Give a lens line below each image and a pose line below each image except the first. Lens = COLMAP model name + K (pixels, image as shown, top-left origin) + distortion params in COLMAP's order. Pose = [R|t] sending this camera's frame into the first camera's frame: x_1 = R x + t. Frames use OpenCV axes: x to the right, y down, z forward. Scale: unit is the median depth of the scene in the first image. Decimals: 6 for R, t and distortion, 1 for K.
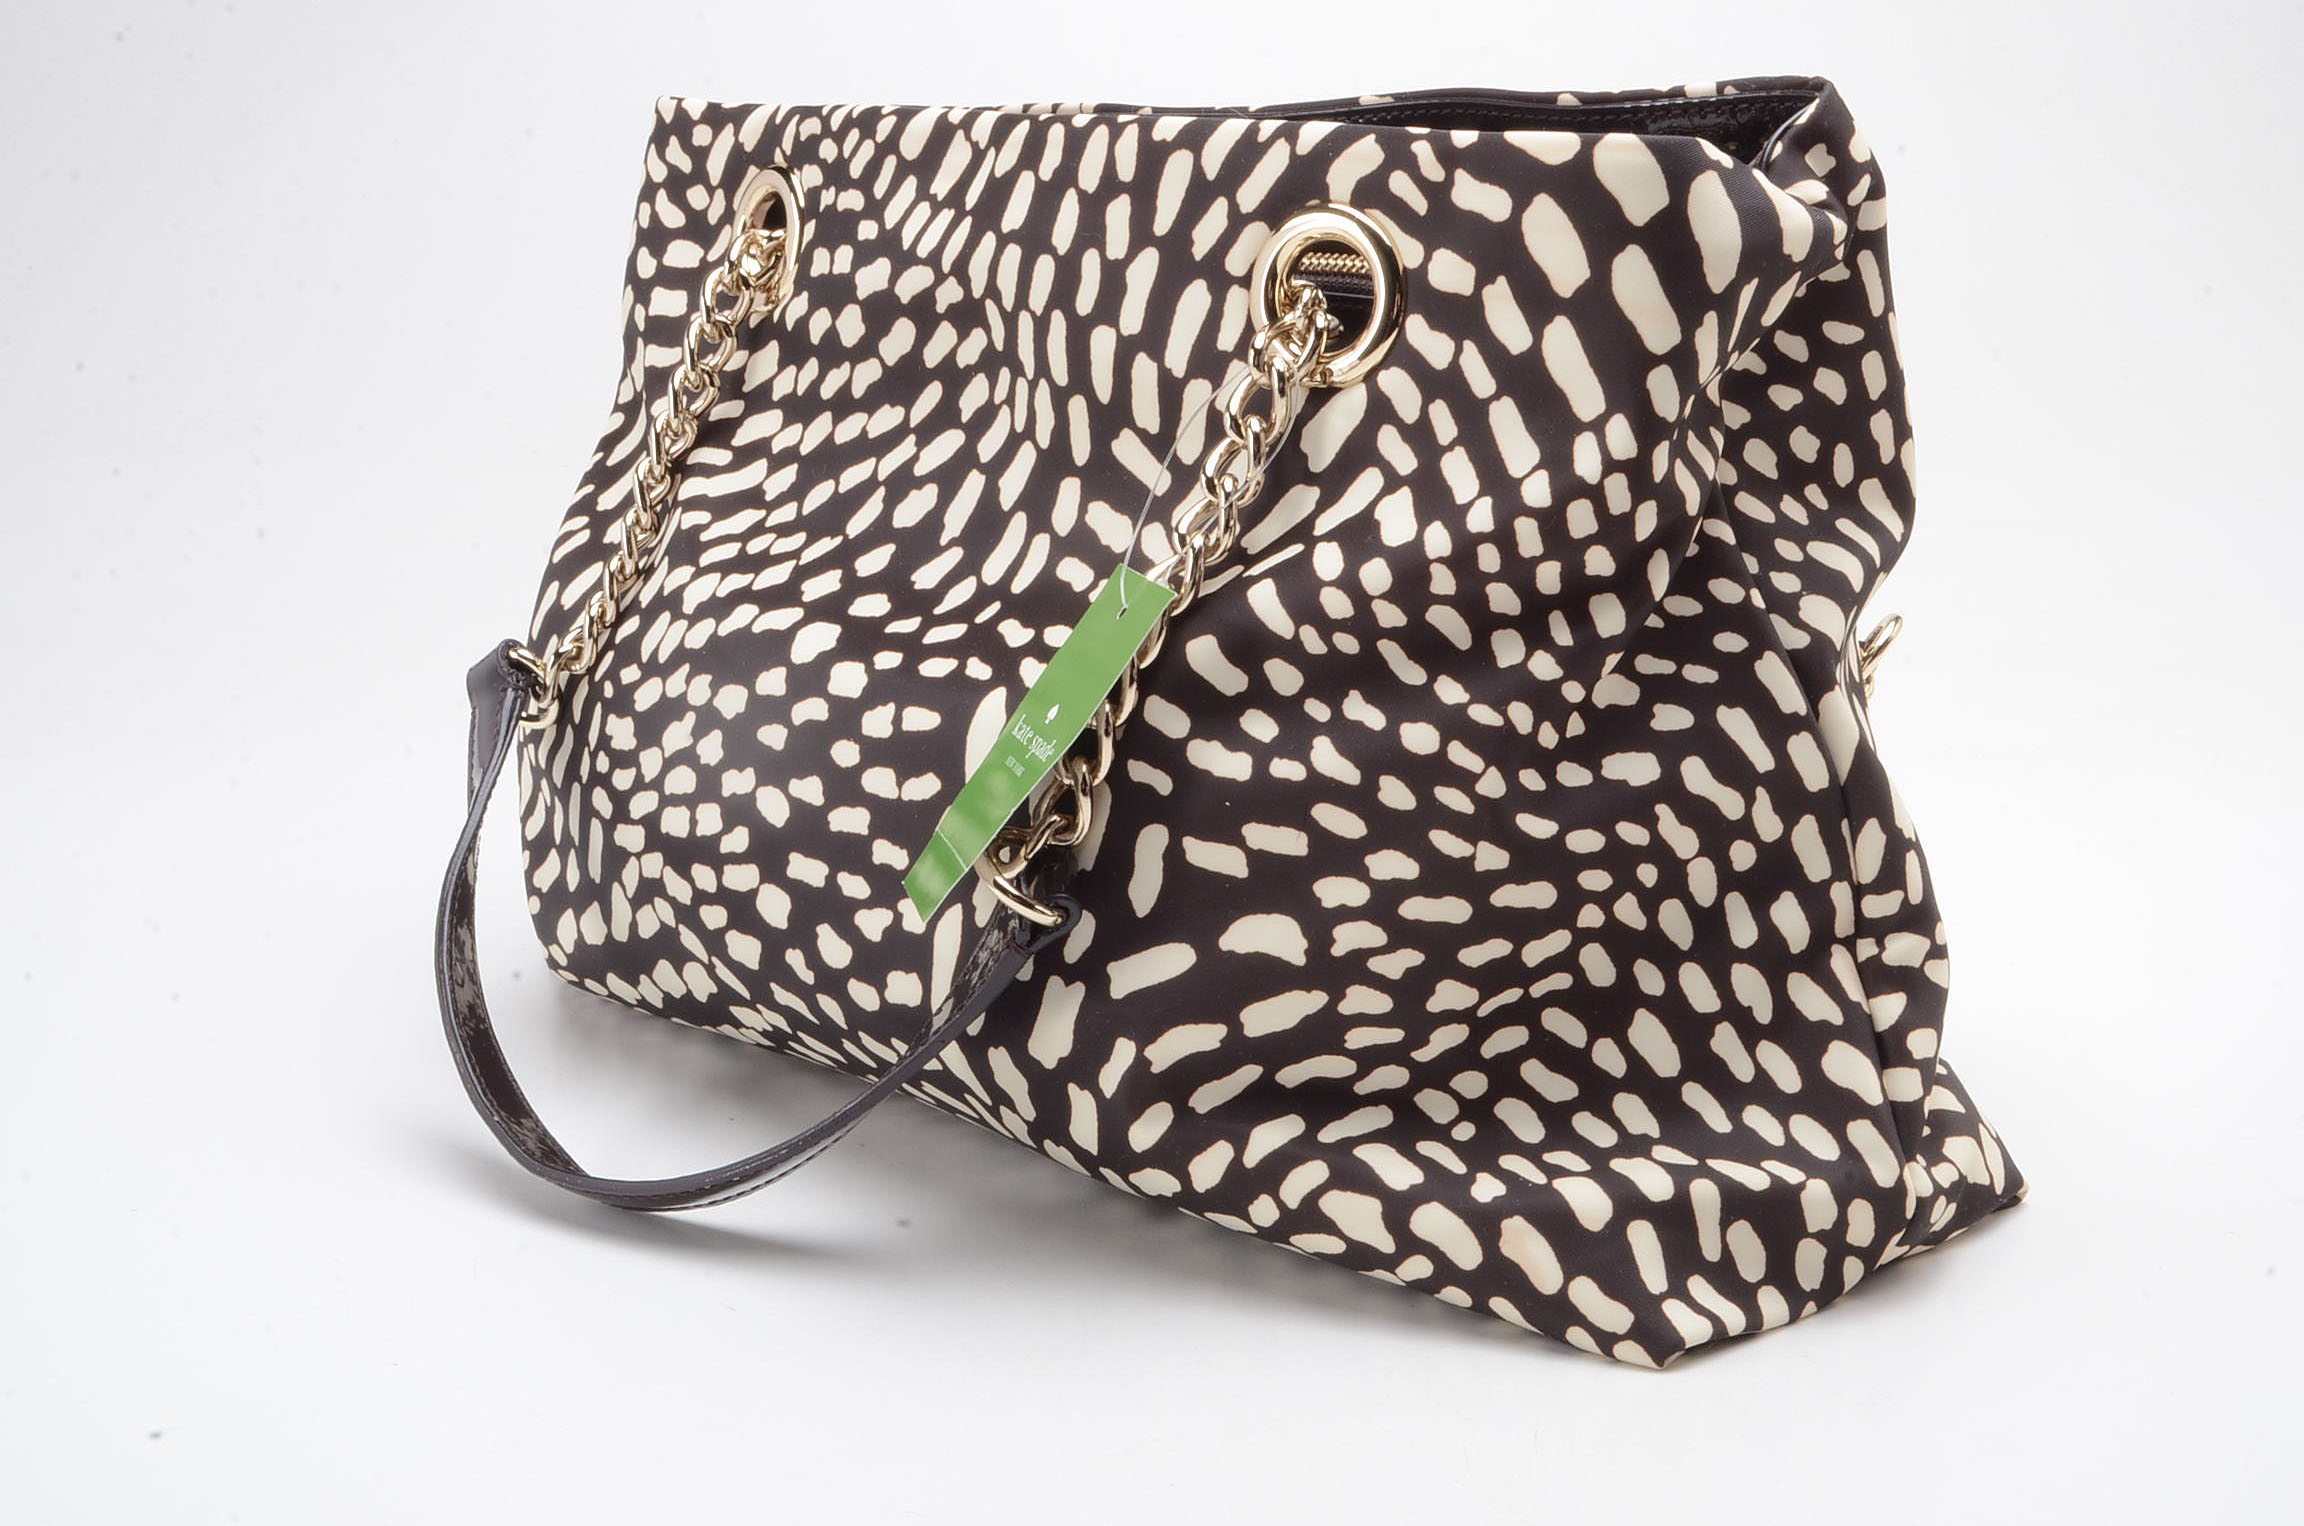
lens RADIAL K [[2952.5, 0, 1152.0], [0, 2952.5, 763.0], [0, 0, 1]] dist [-0.002147, 0.002112]
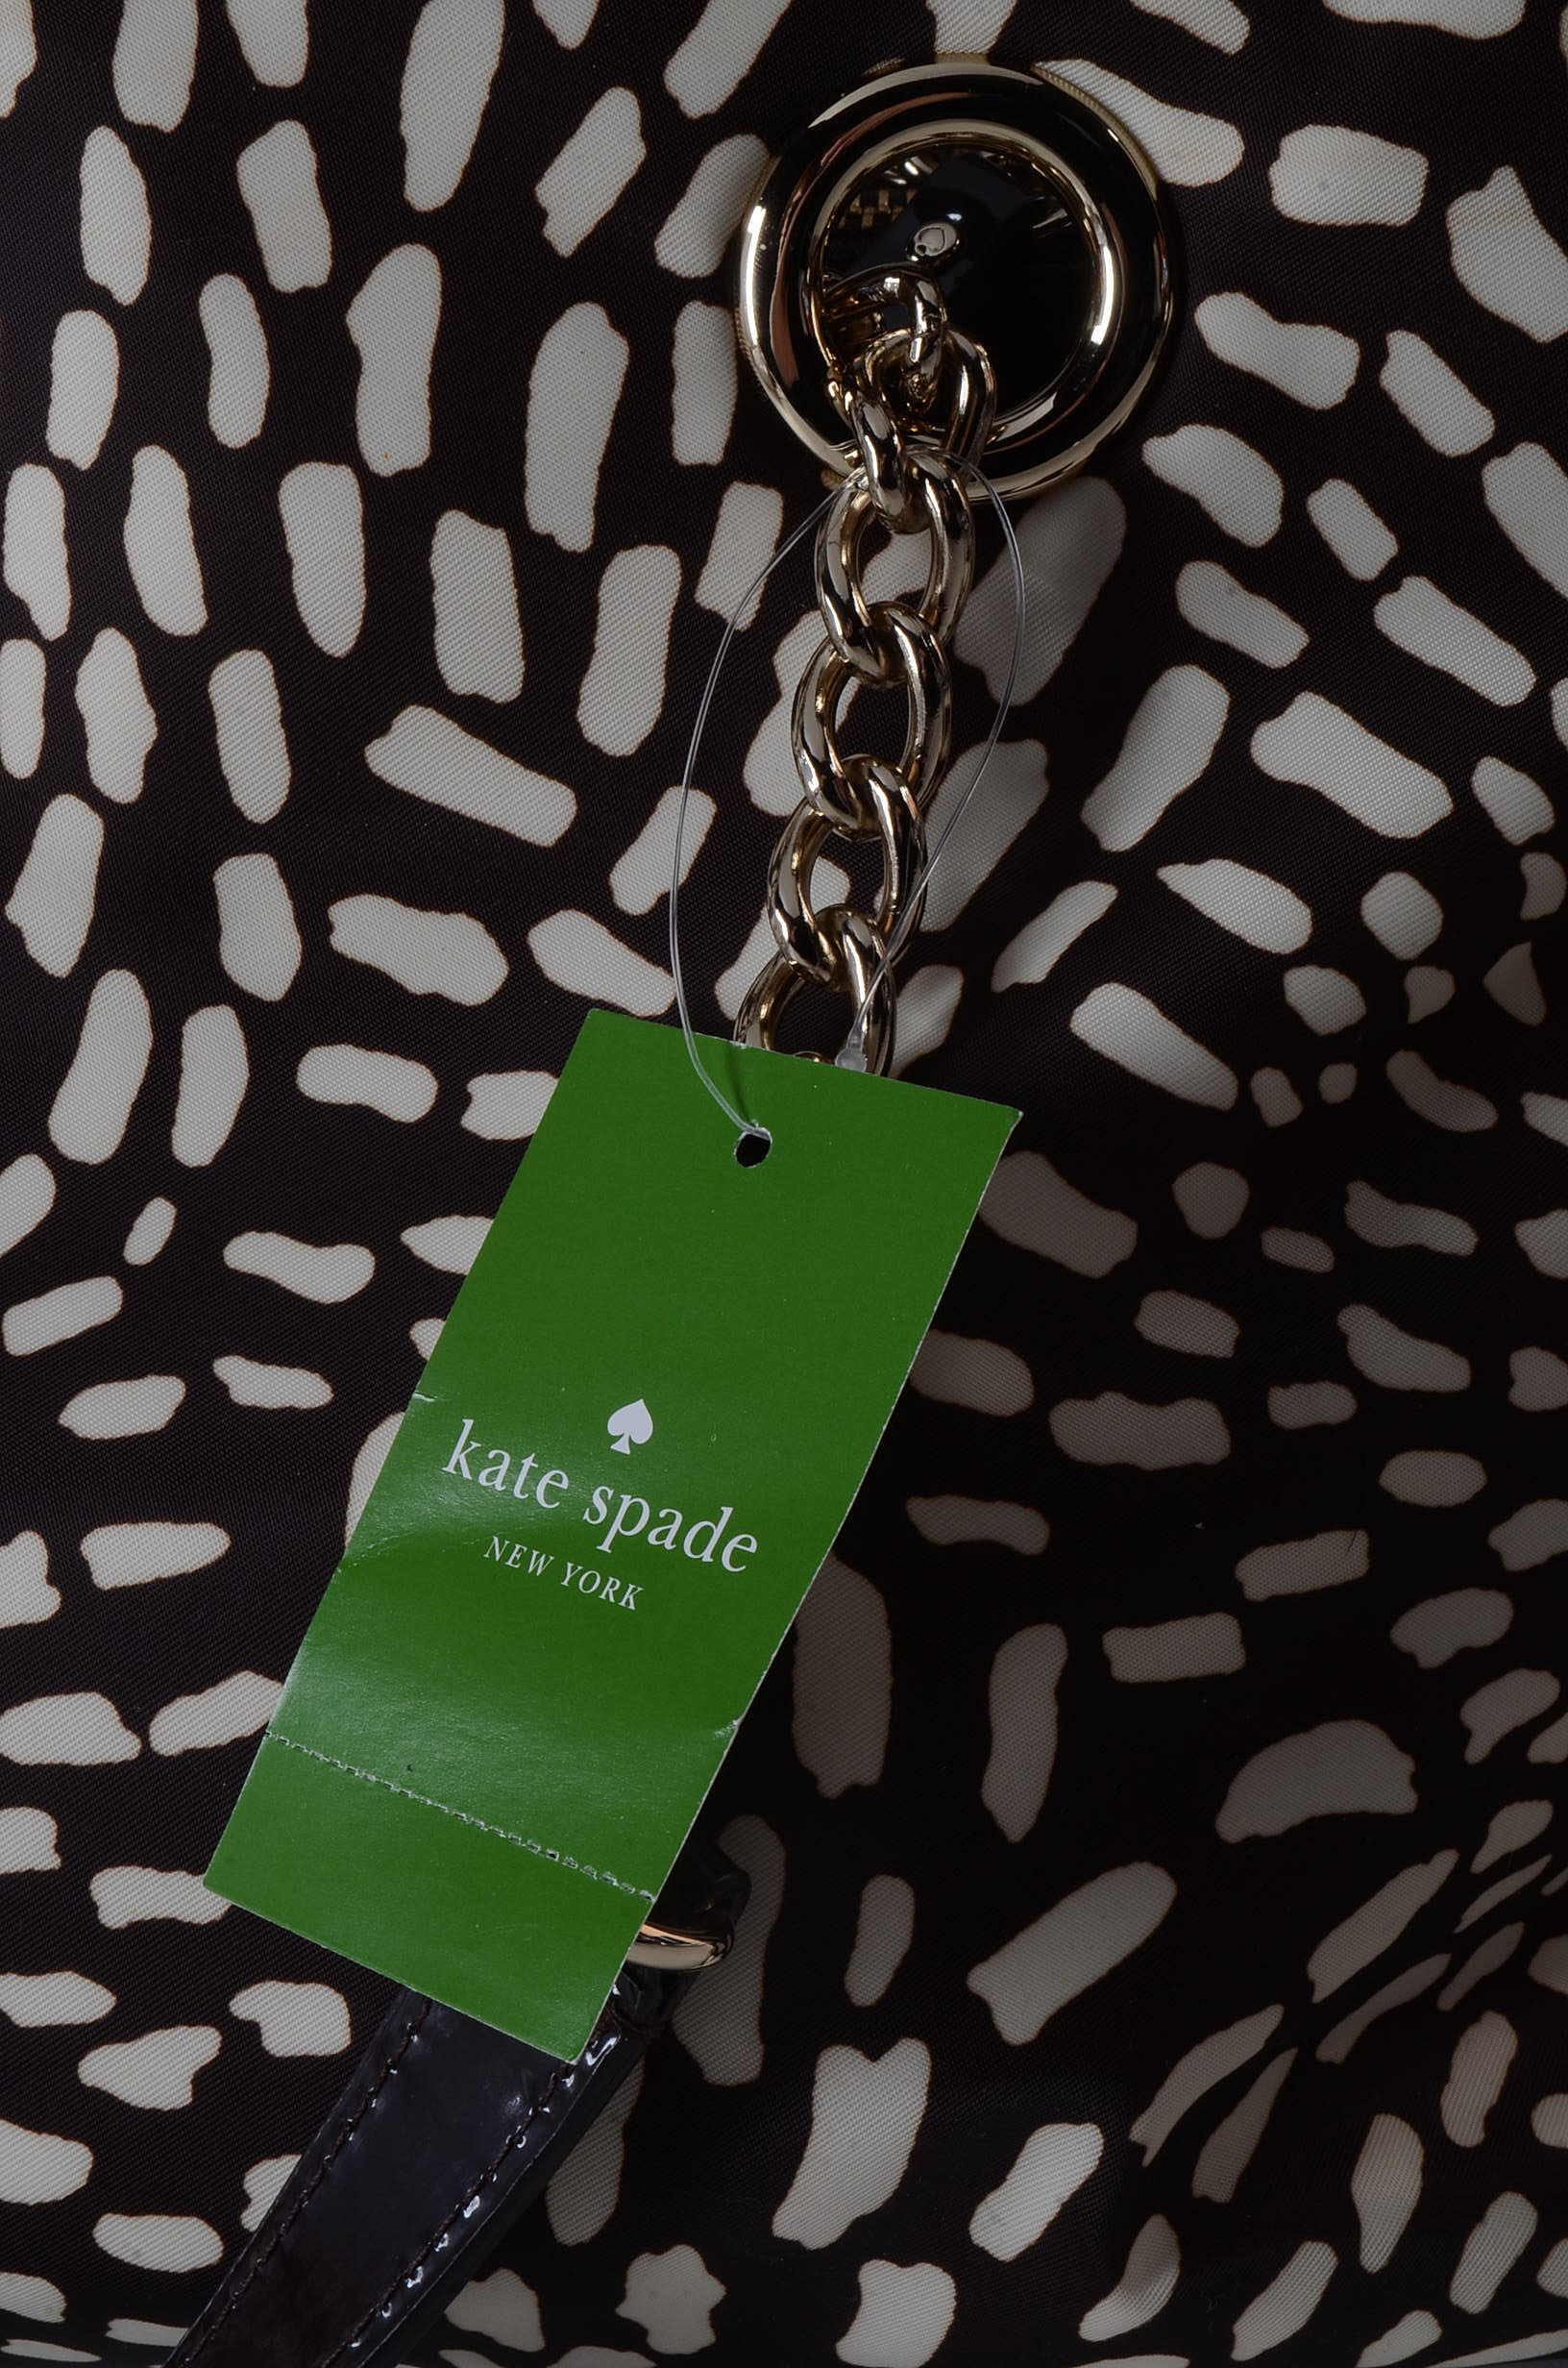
lens RADIAL K [[3929.4, 0, 784.1], [0, 3929.4, 1282.2], [0, 0, 1]] dist [-0.000107, 0.027122]
pose [[0.763978, -0.315854, 0.562649, -0.320230], [0.241042, 0.948572, 0.205208, -0.146686], [-0.598528, -0.021152, 0.800822, 0.575388]]
